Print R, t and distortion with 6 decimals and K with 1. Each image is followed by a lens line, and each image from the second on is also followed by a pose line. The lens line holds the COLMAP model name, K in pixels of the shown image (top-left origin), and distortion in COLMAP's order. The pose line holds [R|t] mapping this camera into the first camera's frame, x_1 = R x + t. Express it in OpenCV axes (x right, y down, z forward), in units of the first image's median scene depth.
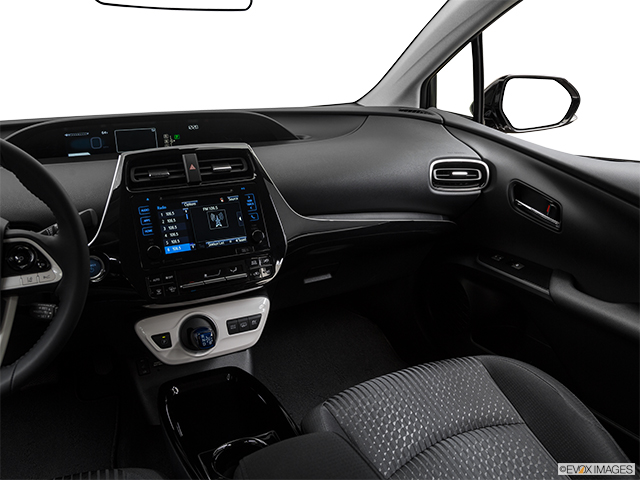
lens RADIAL K [[506.2, 0, 320.2], [0, 506.2, 235.4], [0, 0, 1]] dist [-0.080610, 0.013205]
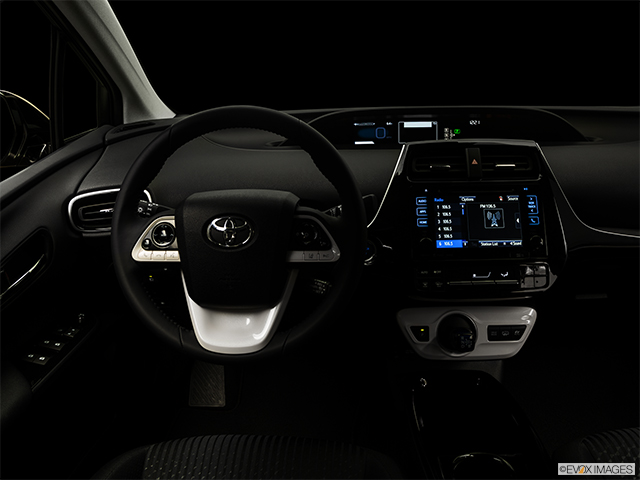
lens RADIAL K [[465.4, 0, 338.9], [0, 465.4, 244.4], [0, 0, 1]] dist [-0.092293, 0.005063]
pose [[0.883168, 0.137983, -0.448303, -0.069308], [-0.123179, 0.990435, 0.062180, -0.002031], [0.452595, 0.000306, 0.891716, 0.102840]]
